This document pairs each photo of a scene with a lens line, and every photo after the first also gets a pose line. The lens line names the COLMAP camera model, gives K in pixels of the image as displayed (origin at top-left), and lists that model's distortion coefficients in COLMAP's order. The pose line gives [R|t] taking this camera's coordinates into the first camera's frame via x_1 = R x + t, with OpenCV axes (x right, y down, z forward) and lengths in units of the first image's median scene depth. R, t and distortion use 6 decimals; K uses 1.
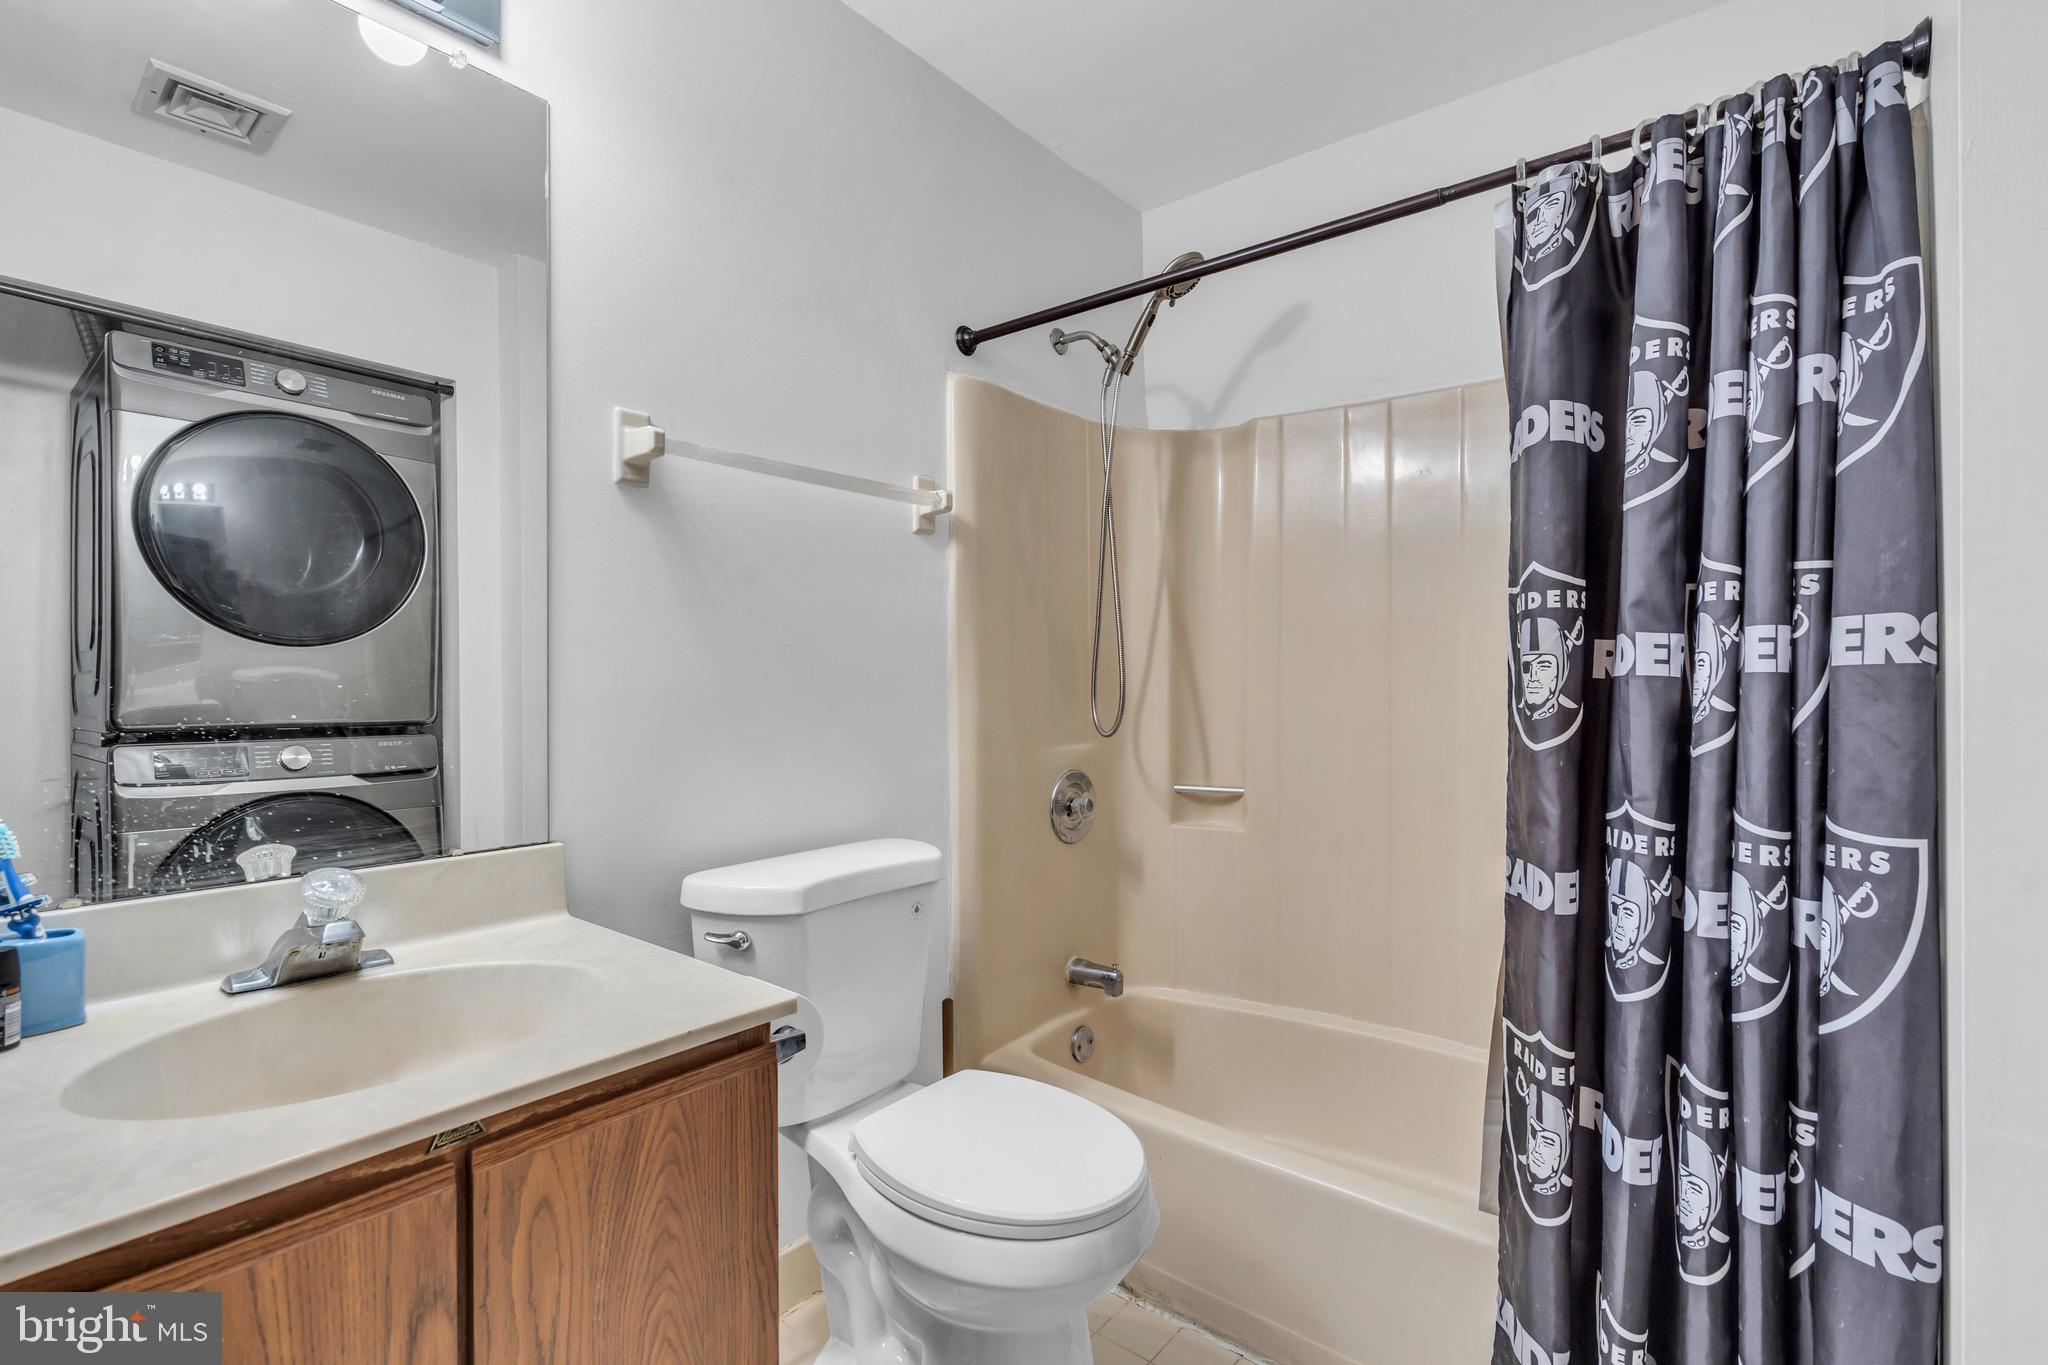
lens RADIAL K [[923.7, 0, 1038.9], [0, 923.7, 675.2], [0, 0, 1]] dist [-0.004329, 0.002772]
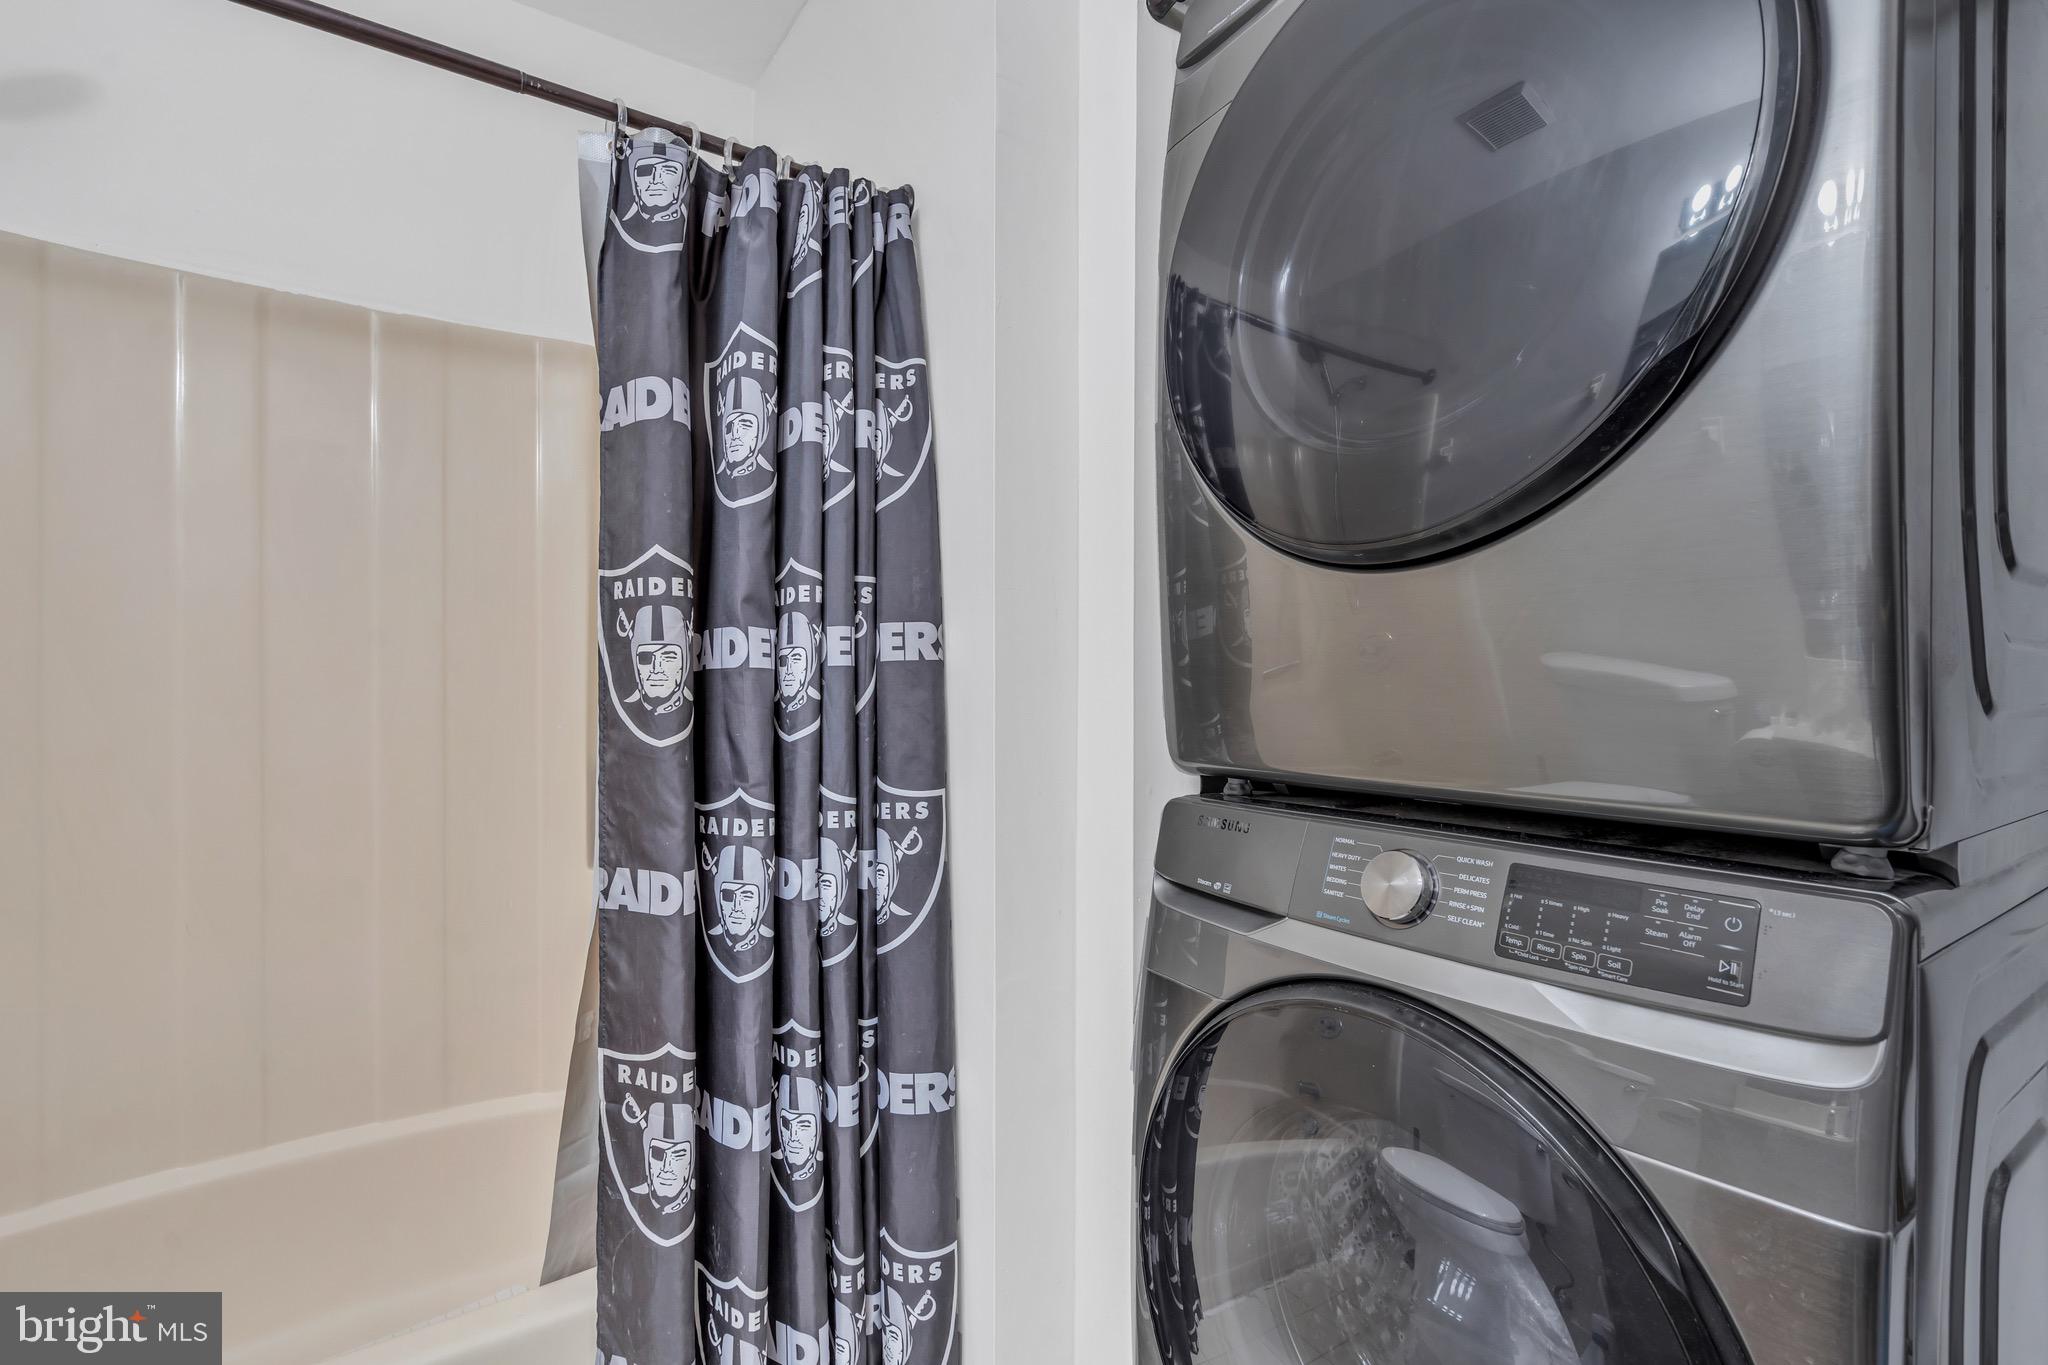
lens RADIAL K [[923.7, 0, 1017.5], [0, 923.7, 686.8], [0, 0, 1]] dist [-0.004329, 0.002772]
pose [[0.303082, -0.007975, 0.952931, -0.259203], [-0.003814, 0.999947, 0.009582, 0.010652], [-0.952957, -0.006538, 0.303036, 0.390896]]
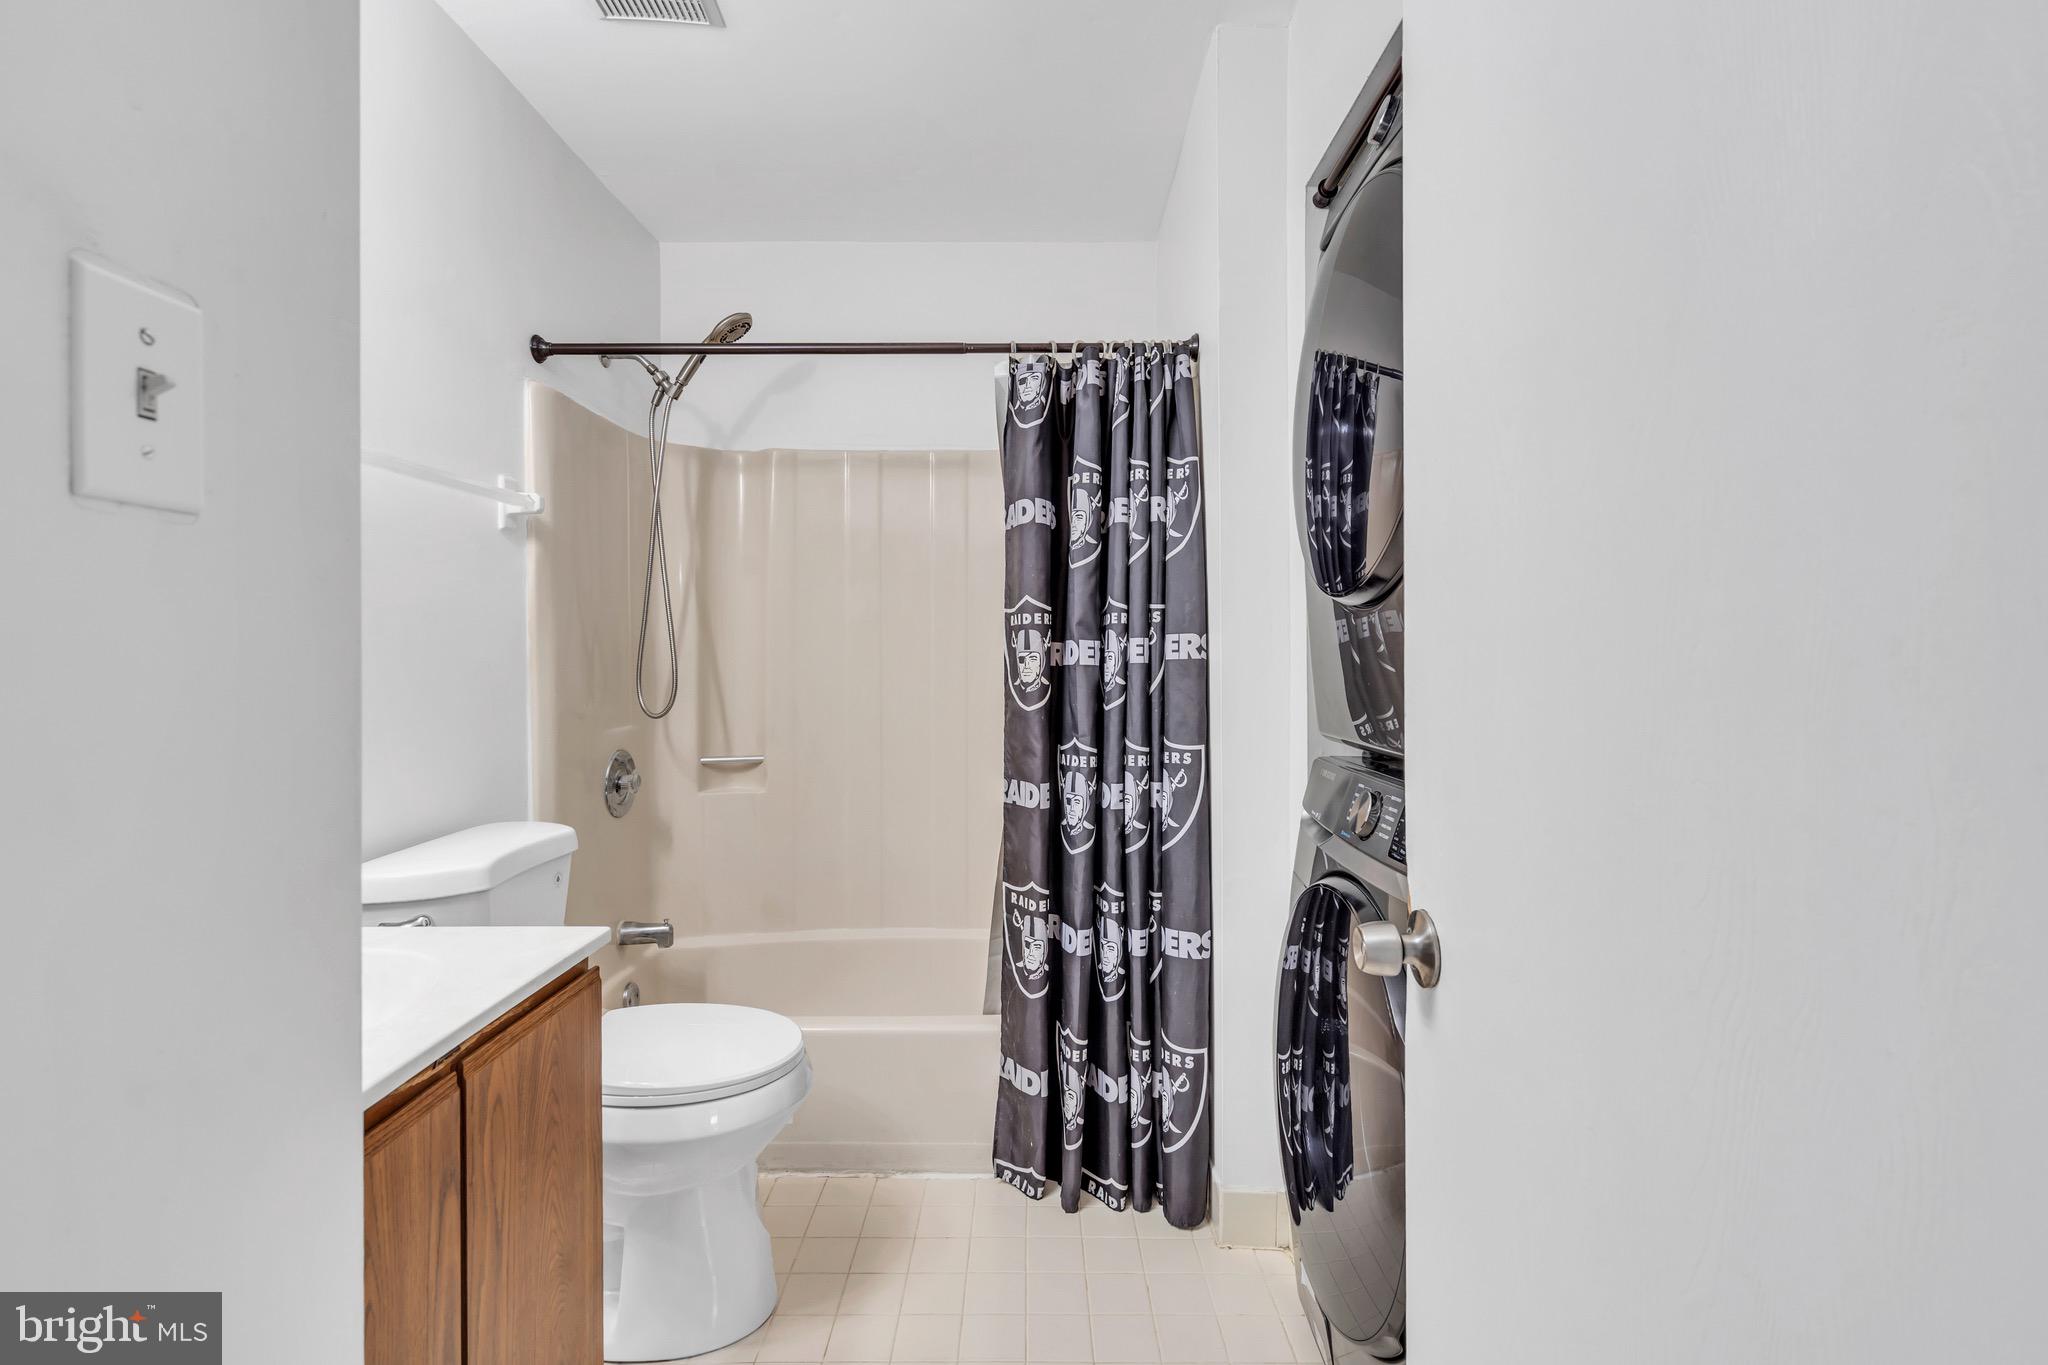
lens RADIAL K [[923.7, 0, 1026.9], [0, 923.7, 647.3], [0, 0, 1]] dist [-0.004329, 0.002772]
pose [[0.780981, 0.000713, 0.624555, -0.514867], [0.002391, 0.999989, -0.004132, -0.025598], [-0.624551, 0.004720, 0.780970, -0.294710]]
